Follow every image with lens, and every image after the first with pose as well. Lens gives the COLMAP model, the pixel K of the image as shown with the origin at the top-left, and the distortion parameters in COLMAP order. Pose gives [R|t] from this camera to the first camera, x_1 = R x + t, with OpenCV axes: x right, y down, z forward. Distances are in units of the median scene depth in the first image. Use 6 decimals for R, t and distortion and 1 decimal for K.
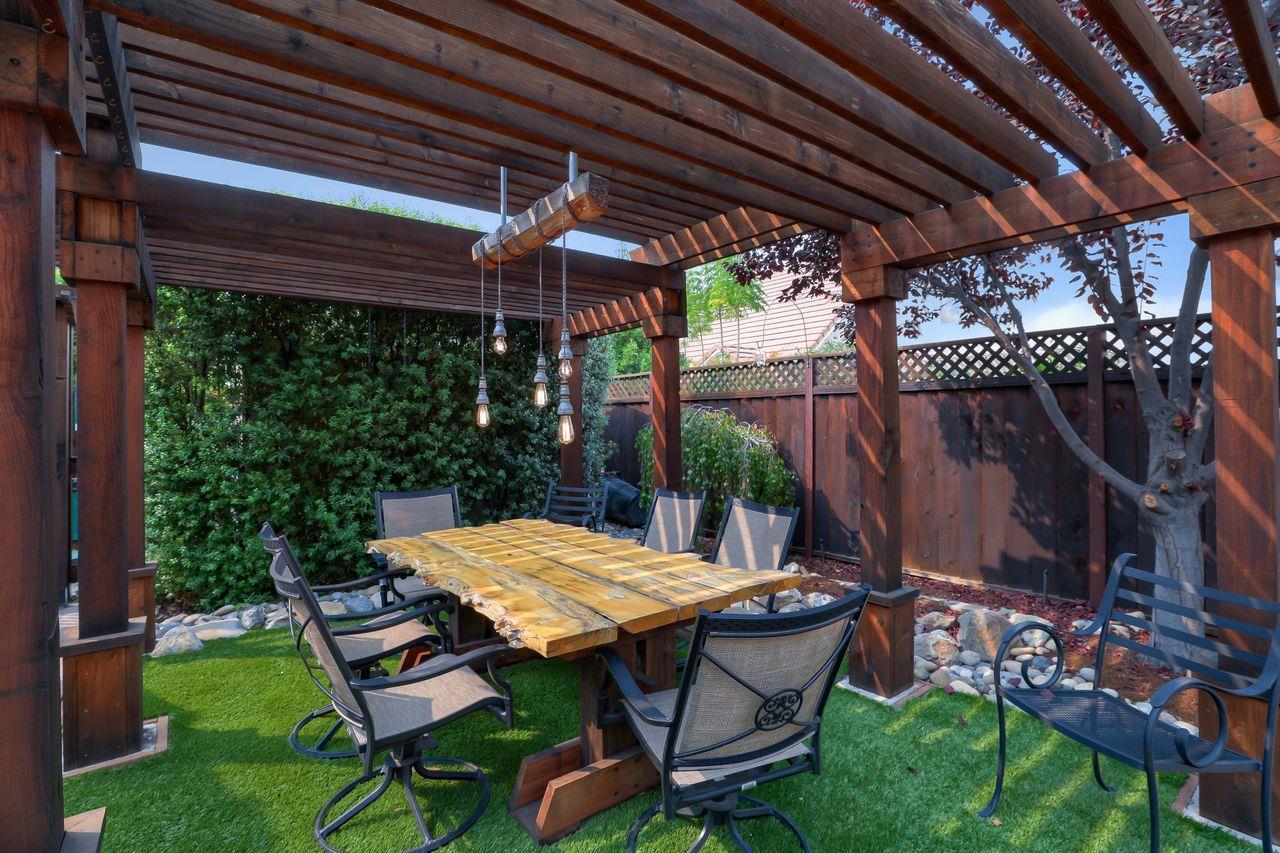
lens RADIAL K [[589.1, 0, 640.0], [0, 589.1, 426.5], [0, 0, 1]] dist [-0.039996, -0.000072]
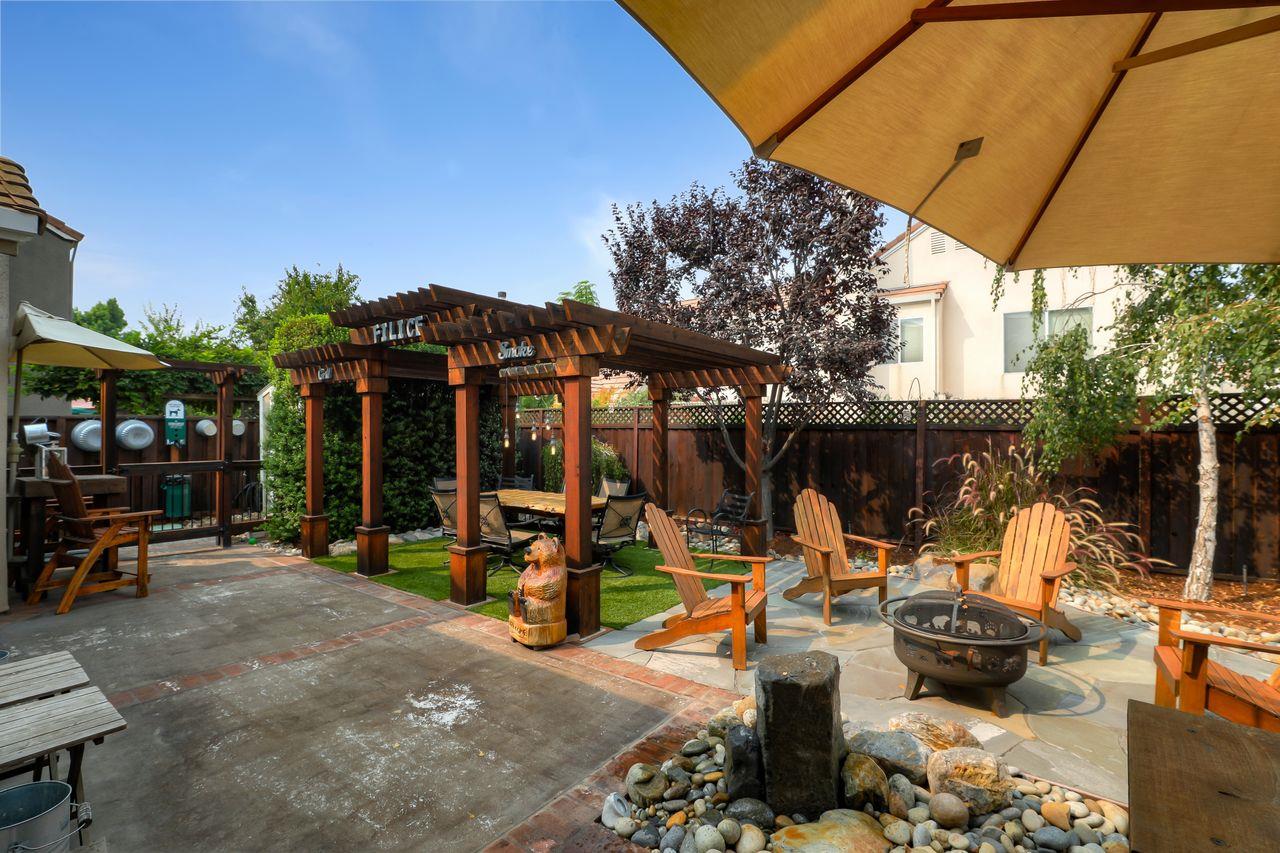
lens RADIAL K [[546.3, 0, 644.1], [0, 546.3, 428.8], [0, 0, 1]] dist [-0.017122, 0.000535]
pose [[0.957491, 0.016523, 0.287991, -0.231961], [-0.012021, 0.999776, -0.017394, -0.027901], [-0.288214, 0.013193, 0.957475, -0.834382]]
